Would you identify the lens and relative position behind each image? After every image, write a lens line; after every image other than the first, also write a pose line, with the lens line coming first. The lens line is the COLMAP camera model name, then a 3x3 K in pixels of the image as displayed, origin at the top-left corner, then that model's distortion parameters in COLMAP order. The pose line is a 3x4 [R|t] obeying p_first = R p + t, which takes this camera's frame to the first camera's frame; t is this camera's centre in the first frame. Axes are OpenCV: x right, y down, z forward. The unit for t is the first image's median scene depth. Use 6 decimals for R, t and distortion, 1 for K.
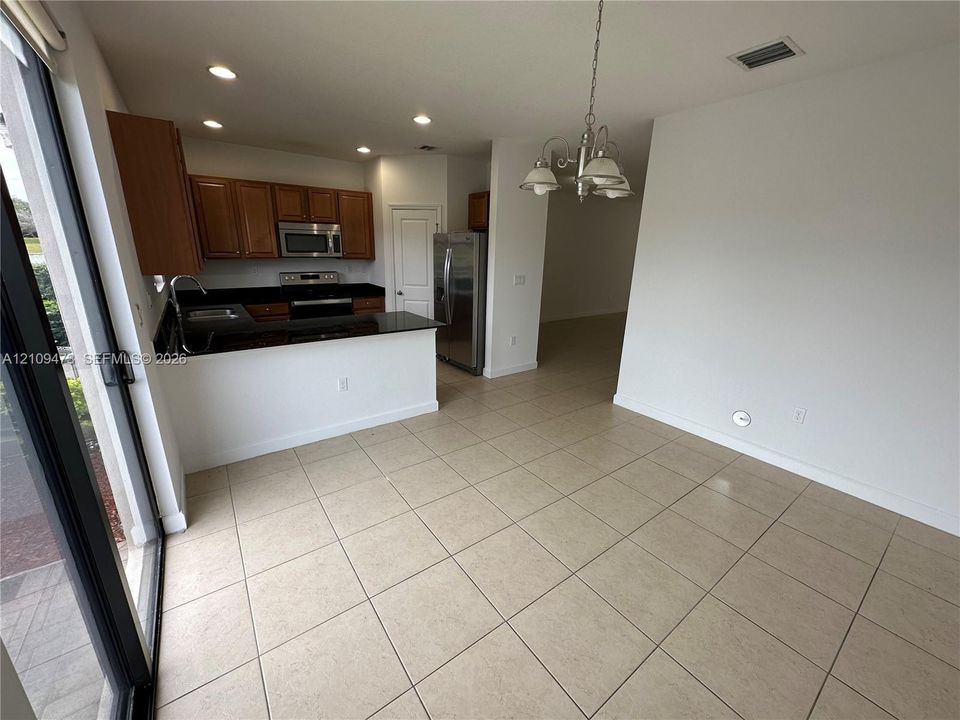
lens RADIAL K [[381.4, 0, 477.7], [0, 381.4, 360.6], [0, 0, 1]] dist [0.000057, 0.000486]
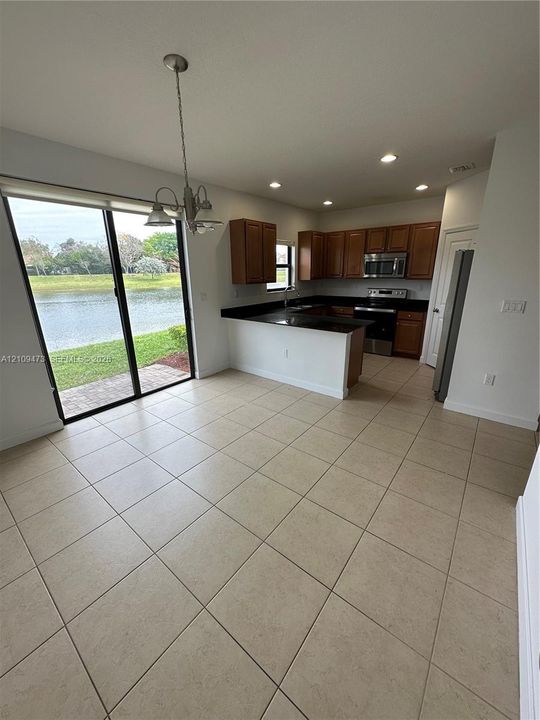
lens RADIAL K [[286.0, 0, 269.9], [0, 286.0, 359.3], [0, 0, 1]] dist [0.000057, 0.000486]
pose [[0.266380, 0.263279, -0.927214, 0.522647], [-0.257781, 0.946390, 0.194666, -0.090607], [0.928758, 0.187163, 0.319968, 0.355673]]
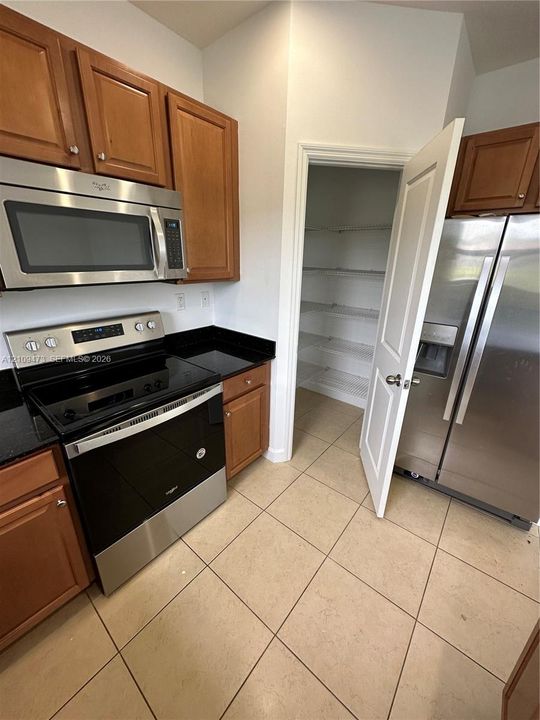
lens RADIAL K [[286.0, 0, 269.9], [0, 286.0, 359.3], [0, 0, 1]] dist [0.000057, 0.000486]
pose [[0.967662, -0.091134, 0.235213, -0.375457], [0.076652, 0.994596, 0.070016, -0.218371], [-0.240323, -0.049723, 0.969419, 0.738630]]
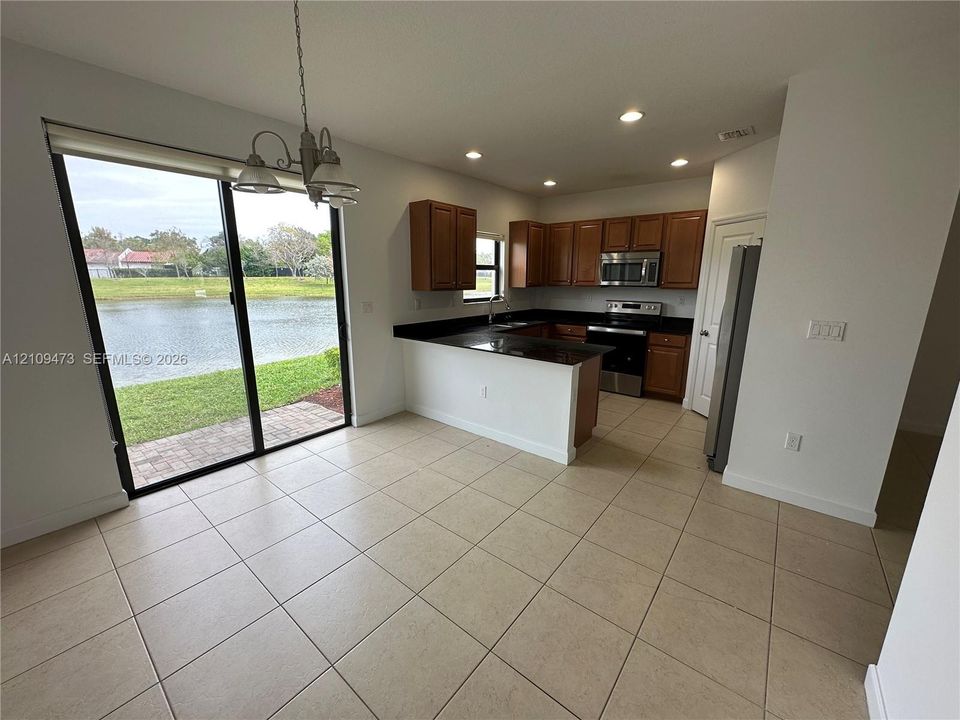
lens RADIAL K [[381.4, 0, 477.7], [0, 381.4, 360.6], [0, 0, 1]] dist [0.000057, 0.000486]
pose [[0.256887, 0.189994, -0.947582, 0.457143], [-0.275562, 0.954184, 0.116614, -0.099818], [0.926323, 0.231161, 0.297472, 0.410484]]
